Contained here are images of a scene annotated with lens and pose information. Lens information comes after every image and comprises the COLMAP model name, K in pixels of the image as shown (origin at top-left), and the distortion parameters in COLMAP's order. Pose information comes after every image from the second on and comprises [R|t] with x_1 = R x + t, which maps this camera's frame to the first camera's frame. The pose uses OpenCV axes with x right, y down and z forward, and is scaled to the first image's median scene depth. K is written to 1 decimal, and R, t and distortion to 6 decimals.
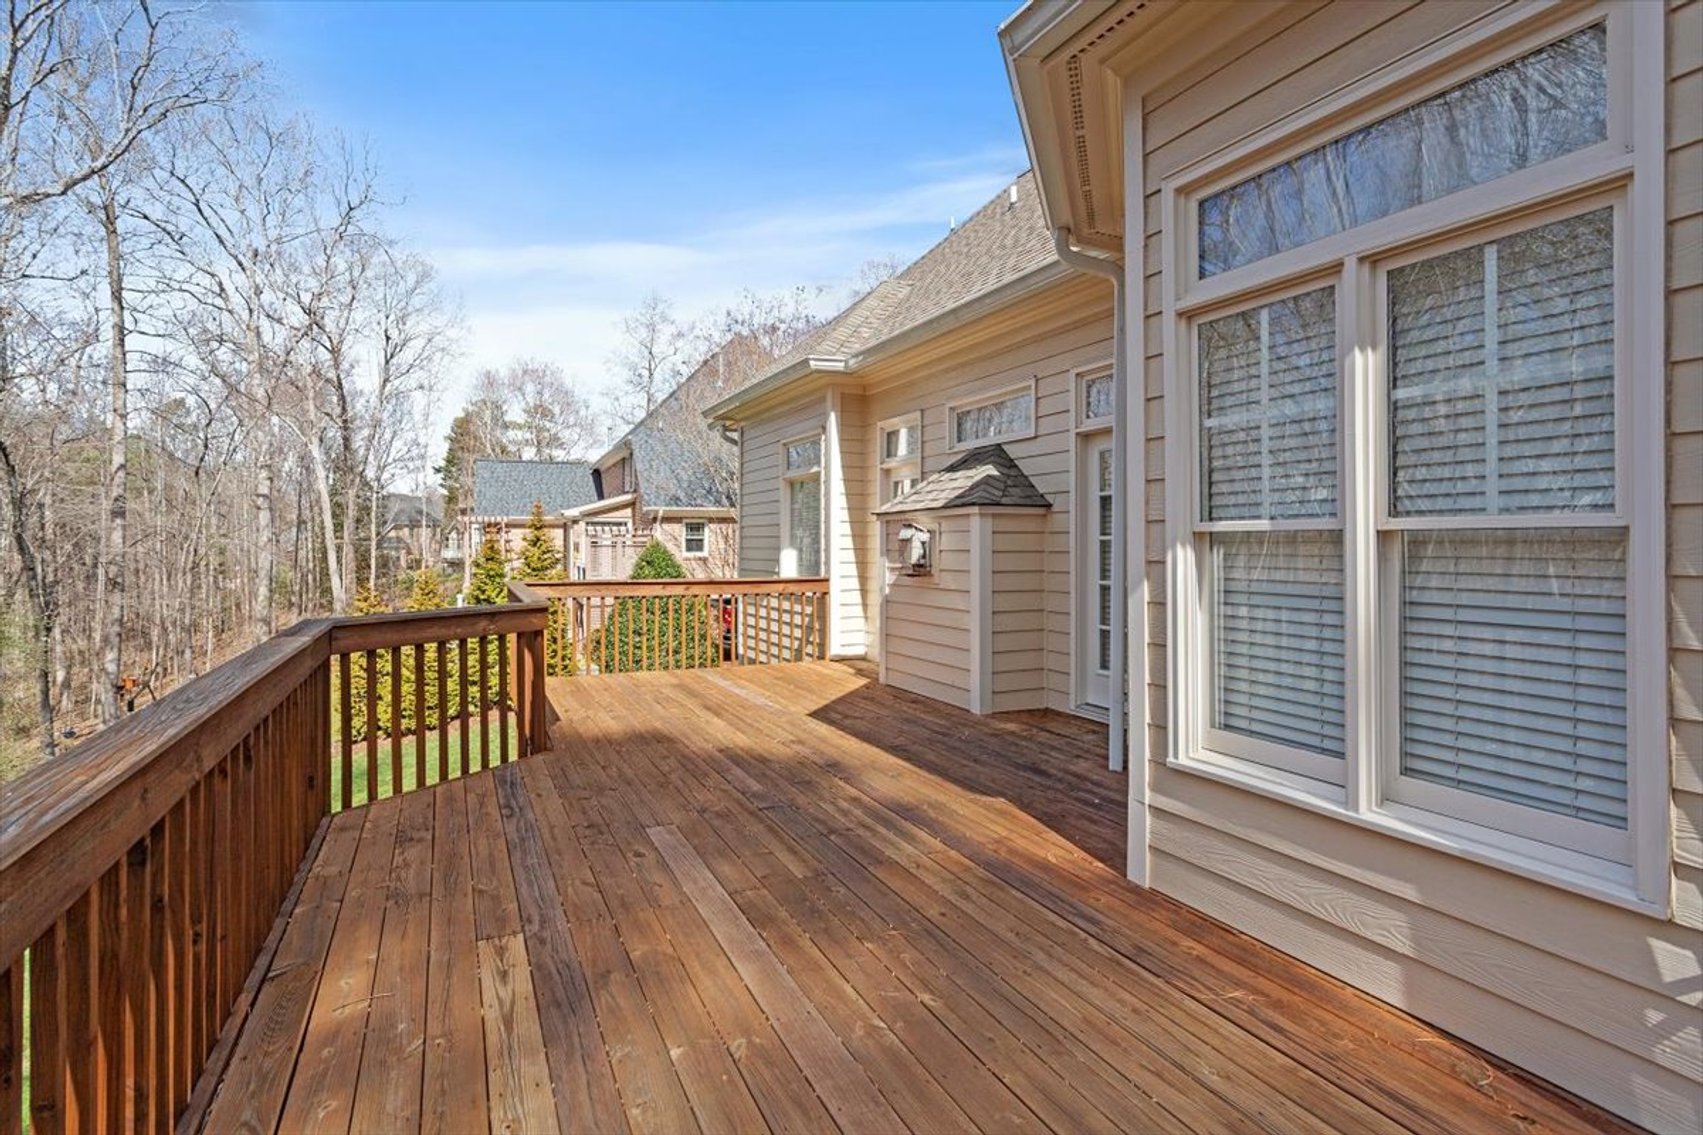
lens RADIAL K [[860.1, 0, 855.1], [0, 860.1, 548.5], [0, 0, 1]] dist [0.002598, 0.001369]
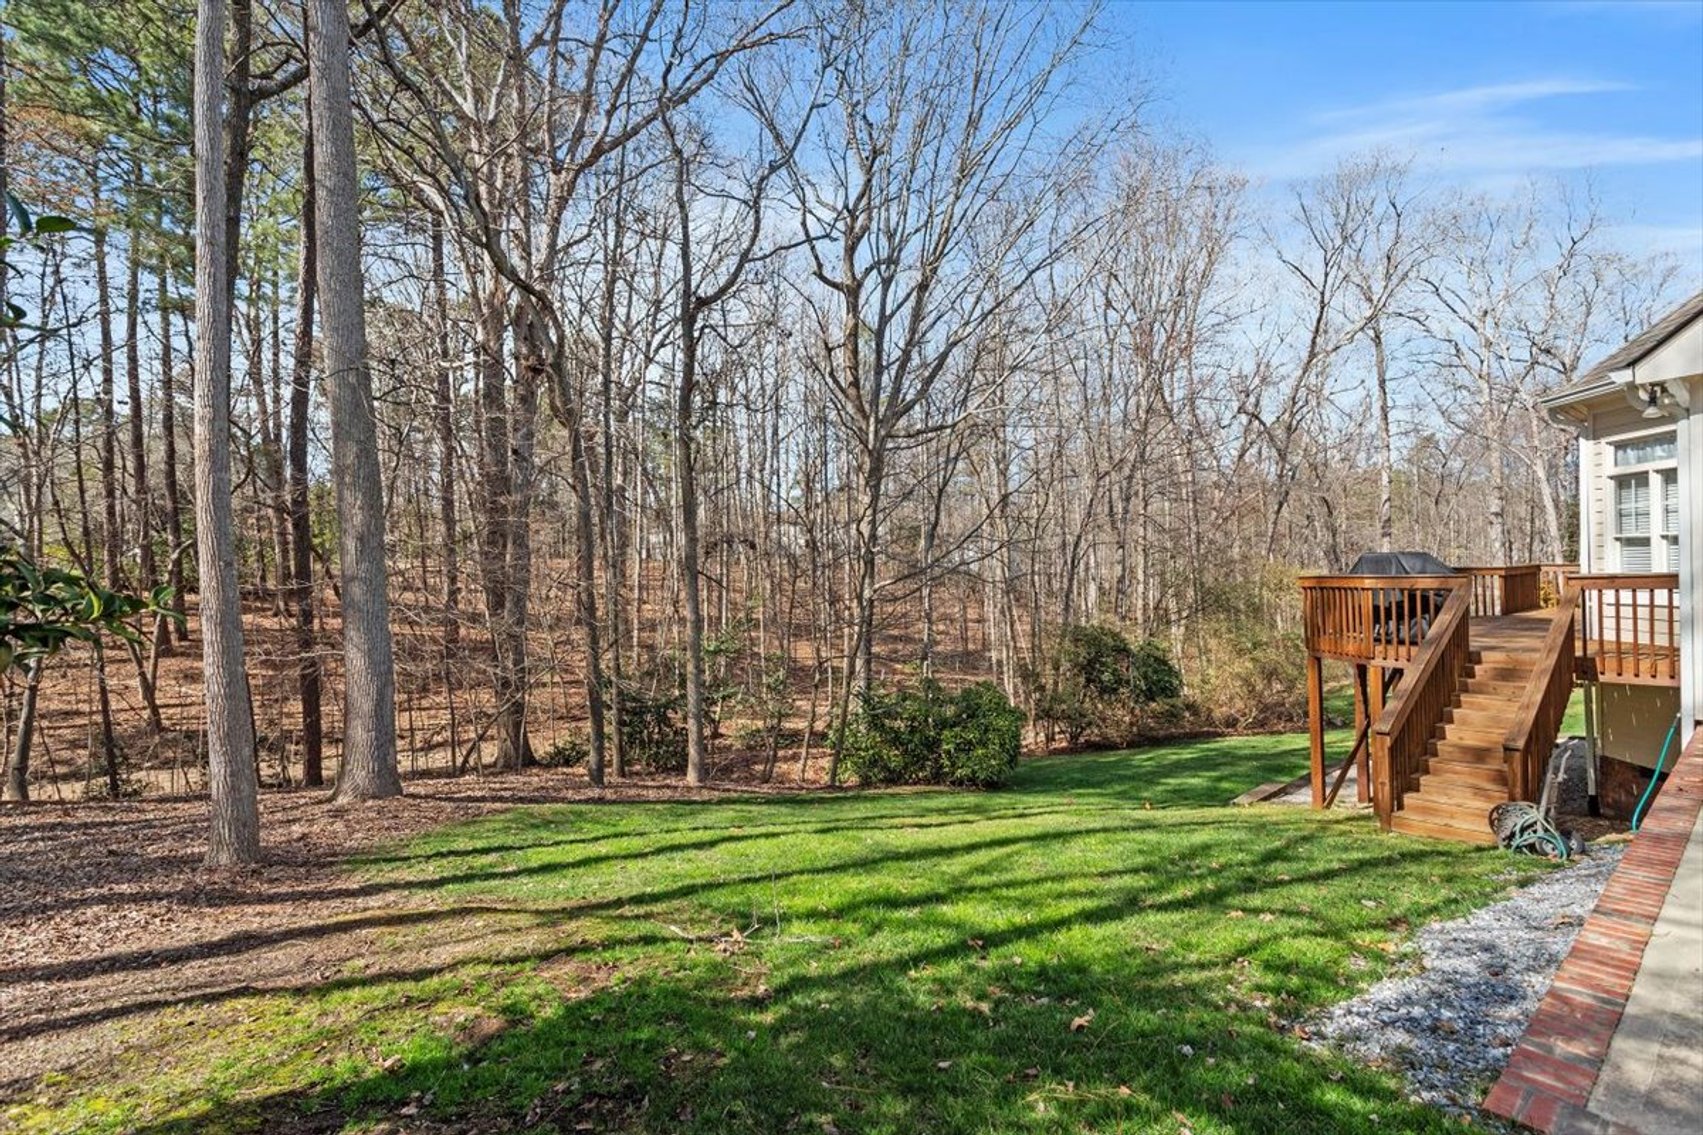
lens RADIAL K [[860.1, 0, 855.1], [0, 860.1, 548.5], [0, 0, 1]] dist [0.002598, 0.001369]
pose [[0.302532, -0.018802, -0.952954, 0.475361], [0.005141, 0.999823, -0.018095, 0.010440], [0.953125, 0.000575, 0.302575, -0.534910]]
